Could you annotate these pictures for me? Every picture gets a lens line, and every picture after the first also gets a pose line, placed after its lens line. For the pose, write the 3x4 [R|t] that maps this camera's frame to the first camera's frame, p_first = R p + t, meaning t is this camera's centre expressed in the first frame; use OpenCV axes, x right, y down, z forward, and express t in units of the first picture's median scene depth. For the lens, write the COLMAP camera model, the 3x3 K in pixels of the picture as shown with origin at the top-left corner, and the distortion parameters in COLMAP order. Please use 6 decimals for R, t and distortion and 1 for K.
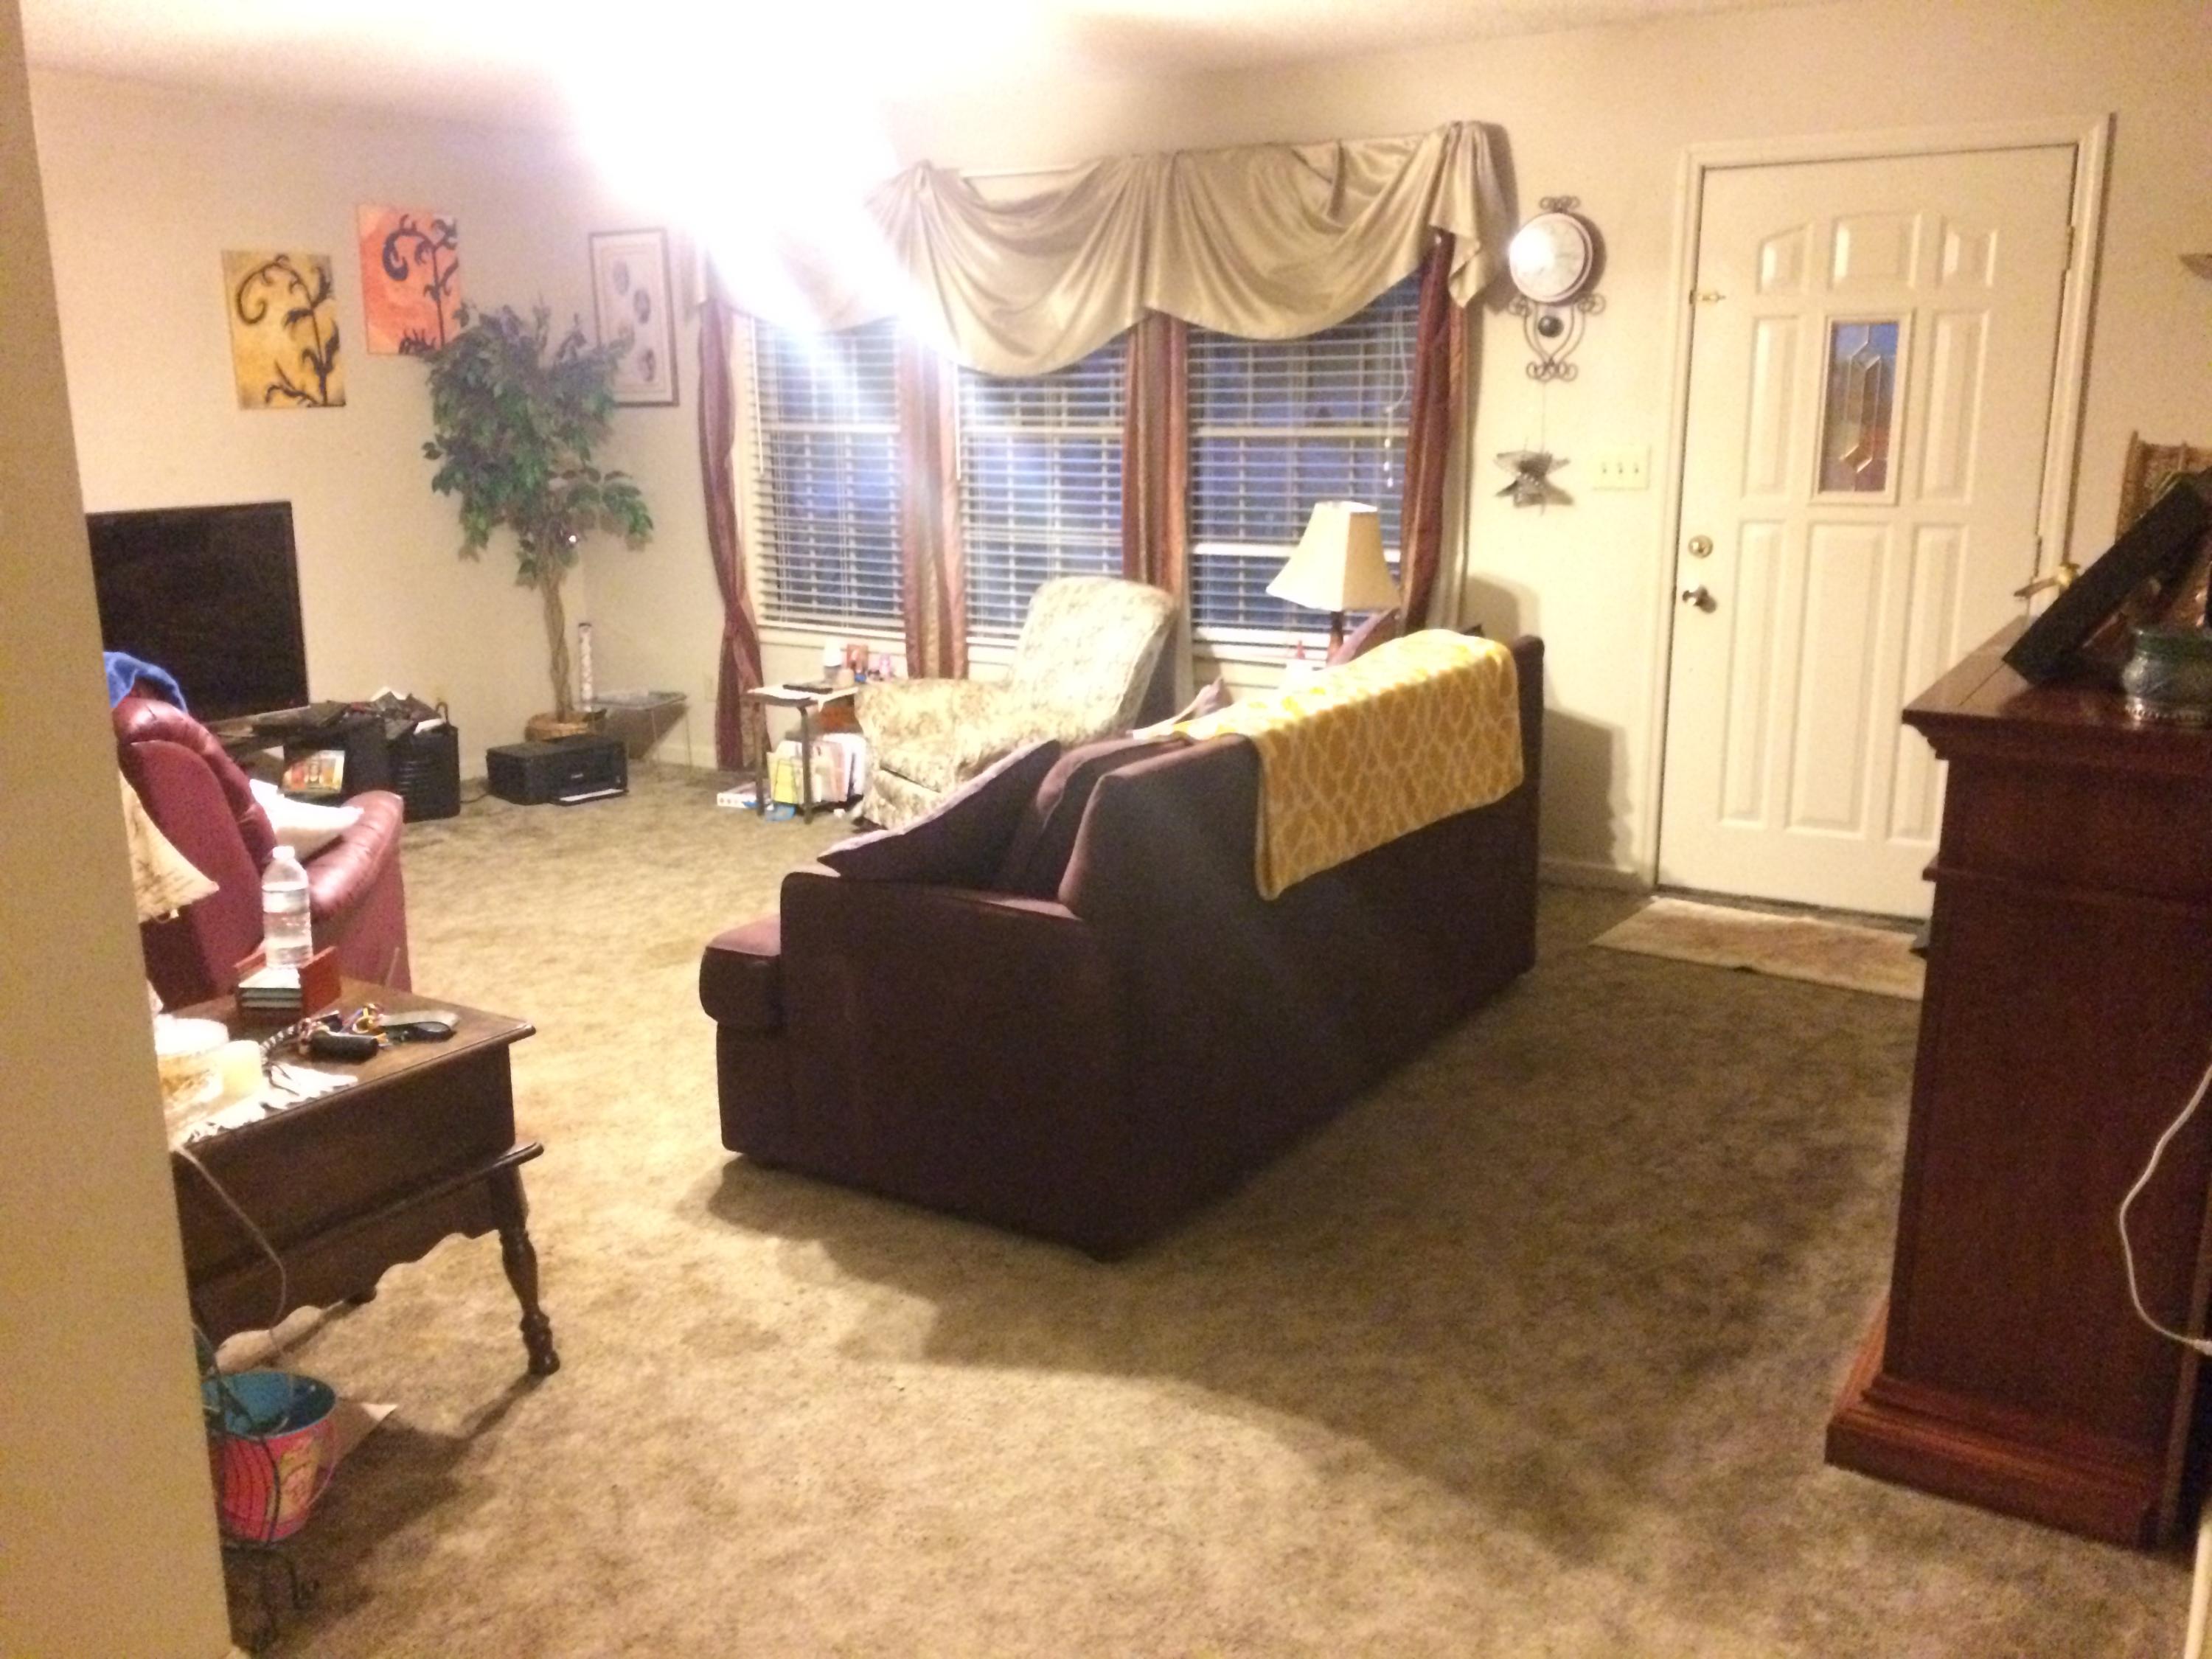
lens RADIAL K [[1874.3, 0, 1109.0], [0, 1874.3, 824.6], [0, 0, 1]] dist [0.000406, -0.009079]
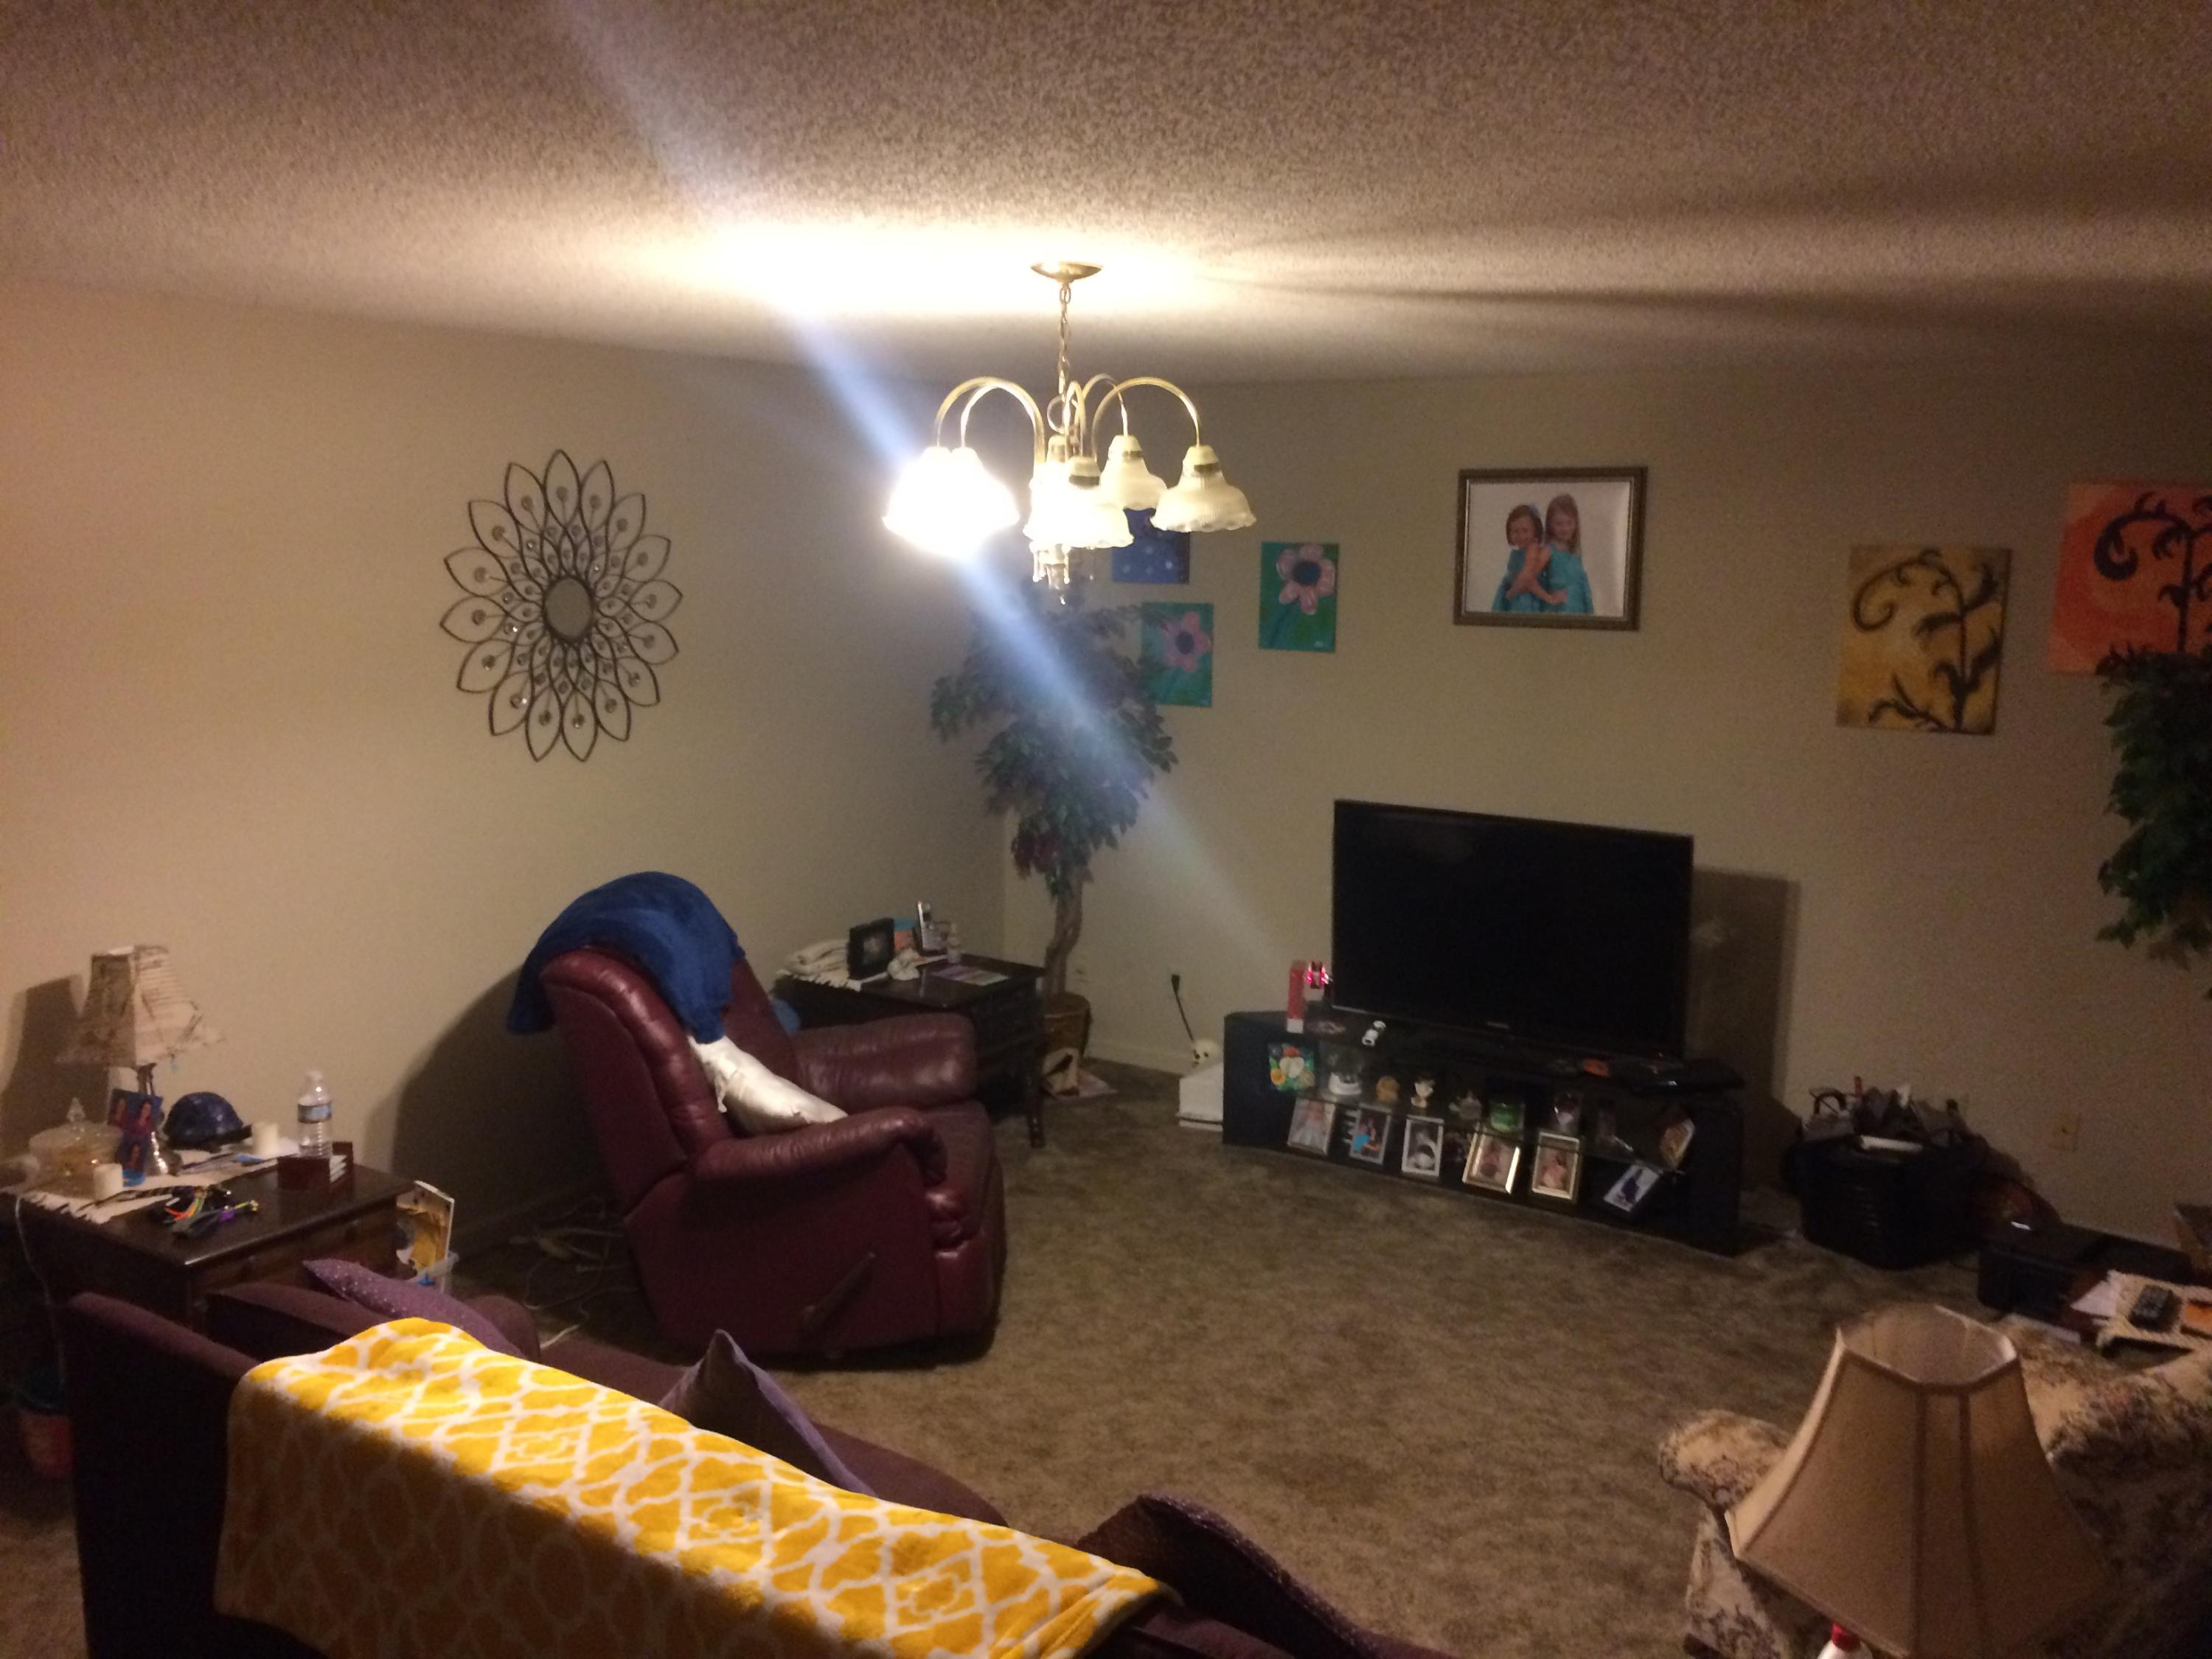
lens RADIAL K [[1874.3, 0, 1108.1], [0, 1874.3, 838.0], [0, 0, 1]] dist [0.000406, -0.009079]
pose [[-0.003700, 0.176907, -0.984221, 0.383901], [-0.248743, 0.953129, 0.172253, -0.231560], [0.968562, 0.245456, 0.040478, 0.637737]]
